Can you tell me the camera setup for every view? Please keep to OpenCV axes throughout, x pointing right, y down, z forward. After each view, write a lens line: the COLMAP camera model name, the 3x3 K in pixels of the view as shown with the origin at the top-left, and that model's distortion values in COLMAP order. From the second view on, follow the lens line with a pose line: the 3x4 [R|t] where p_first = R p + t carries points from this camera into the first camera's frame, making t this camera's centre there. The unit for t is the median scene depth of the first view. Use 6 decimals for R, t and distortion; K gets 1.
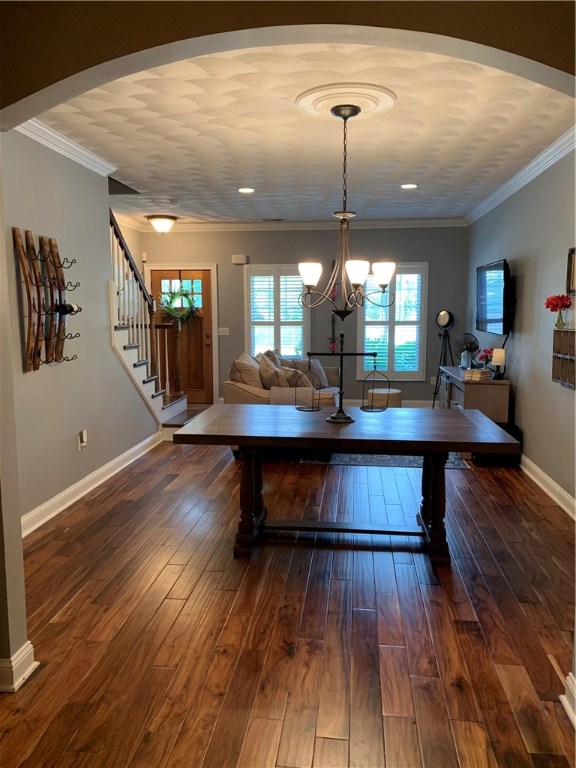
lens RADIAL K [[581.7, 0, 290.3], [0, 581.7, 374.5], [0, 0, 1]] dist [0.141426, -0.287510]
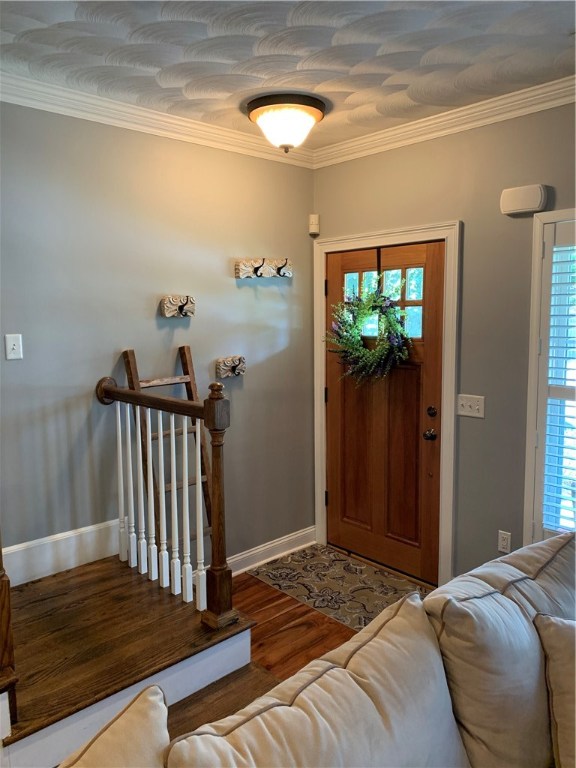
lens RADIAL K [[586.9, 0, 286.9], [0, 586.9, 378.8], [0, 0, 1]] dist [0.055795, -0.066046]
pose [[0.759493, 0.072698, -0.646441, 0.038689], [-0.066255, 0.997213, 0.034303, -0.104316], [0.647133, 0.016777, 0.762193, 0.702479]]
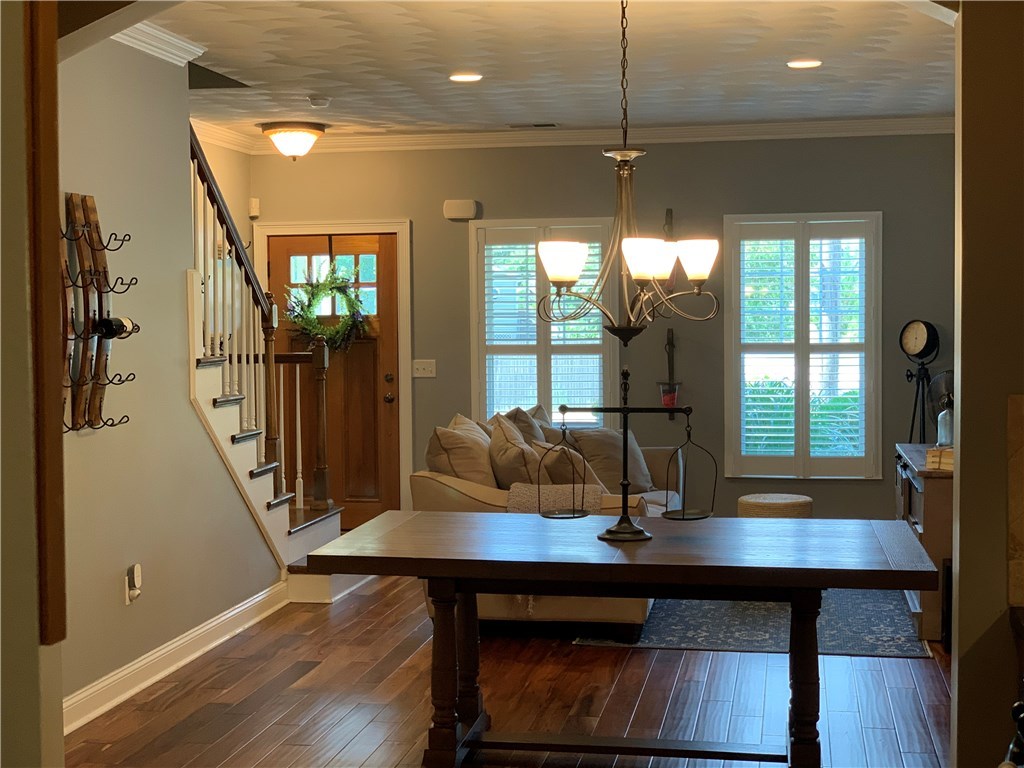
lens RADIAL K [[1525.9, 0, 512.0], [0, 1525.9, 384.0], [0, 0, 1]] dist [-0.029822, 0.908596]
pose [[0.997505, -0.003691, -0.070499, 0.037571], [-0.000779, 0.997996, -0.063275, 0.012920], [0.070591, 0.063172, 0.995503, -0.169563]]
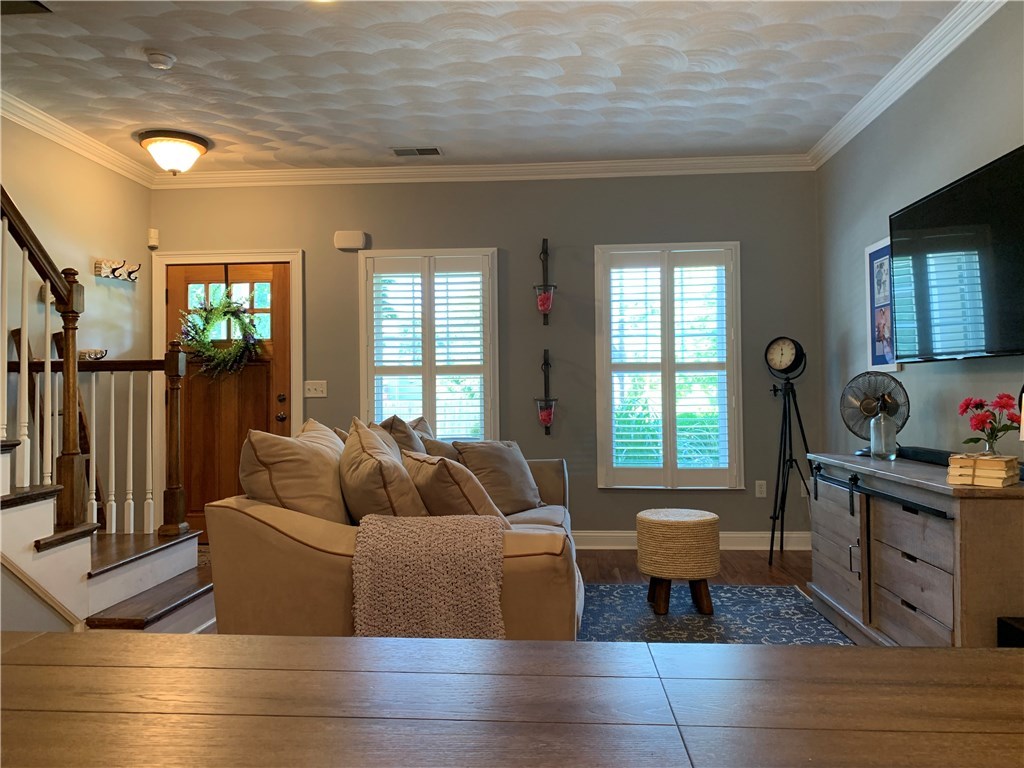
lens RADIAL K [[775.6, 0, 513.7], [0, 775.6, 372.7], [0, 0, 1]] dist [0.141426, -0.287510]
pose [[0.998853, -0.005427, 0.047582, 0.018043], [0.011911, 0.990488, -0.137083, 0.002670], [-0.046386, 0.137492, 0.989416, 0.392558]]
